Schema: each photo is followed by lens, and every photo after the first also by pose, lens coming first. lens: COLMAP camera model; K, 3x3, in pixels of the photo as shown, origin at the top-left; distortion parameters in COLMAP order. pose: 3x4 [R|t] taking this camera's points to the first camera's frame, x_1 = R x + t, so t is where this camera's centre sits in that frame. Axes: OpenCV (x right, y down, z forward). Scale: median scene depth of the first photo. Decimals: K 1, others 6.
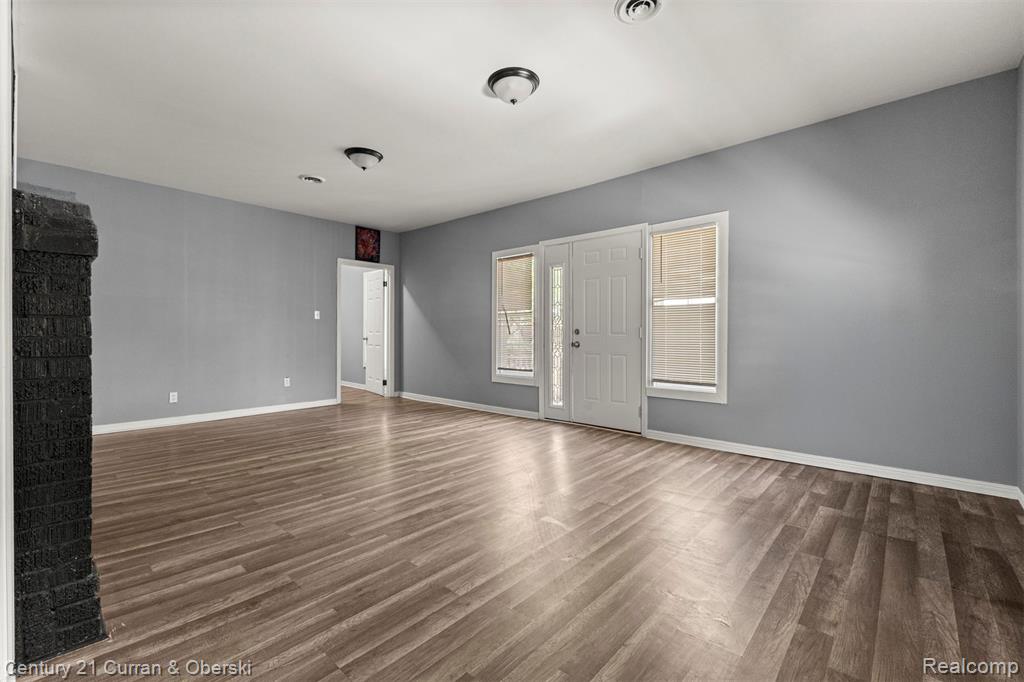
lens RADIAL K [[436.8, 0, 510.5], [0, 436.8, 338.0], [0, 0, 1]] dist [0.001099, -0.000287]
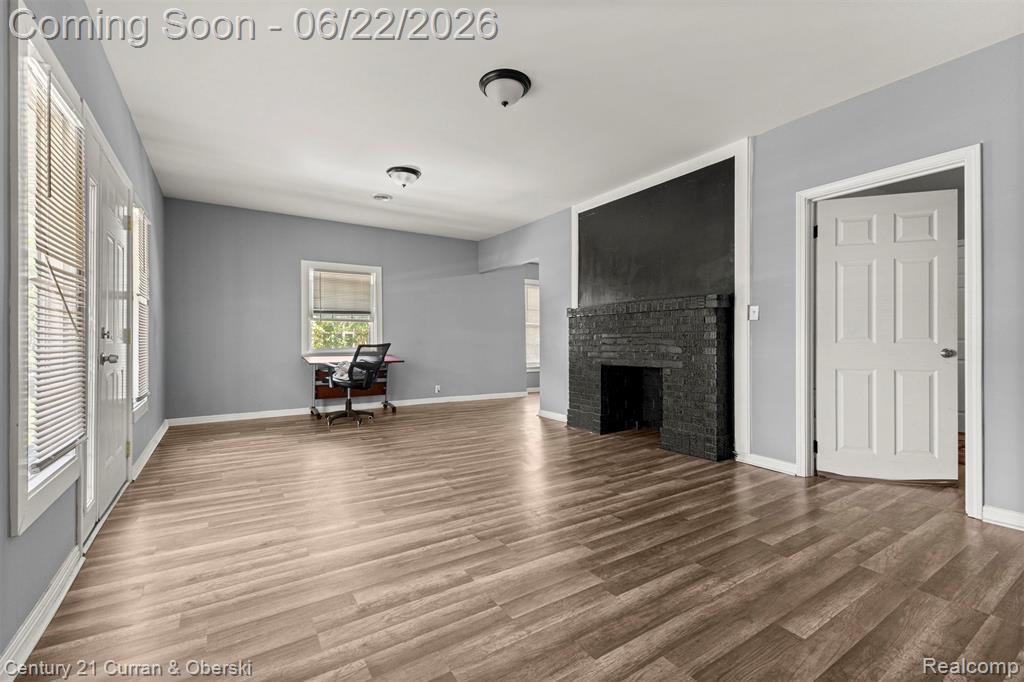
lens RADIAL K [[436.8, 0, 510.5], [0, 436.8, 338.0], [0, 0, 1]] dist [0.001099, -0.000287]
pose [[-0.967007, -0.001283, 0.254748, -0.622342], [-0.000370, 0.999993, 0.003632, -0.015684], [-0.254751, 0.003418, -0.967001, 2.002512]]
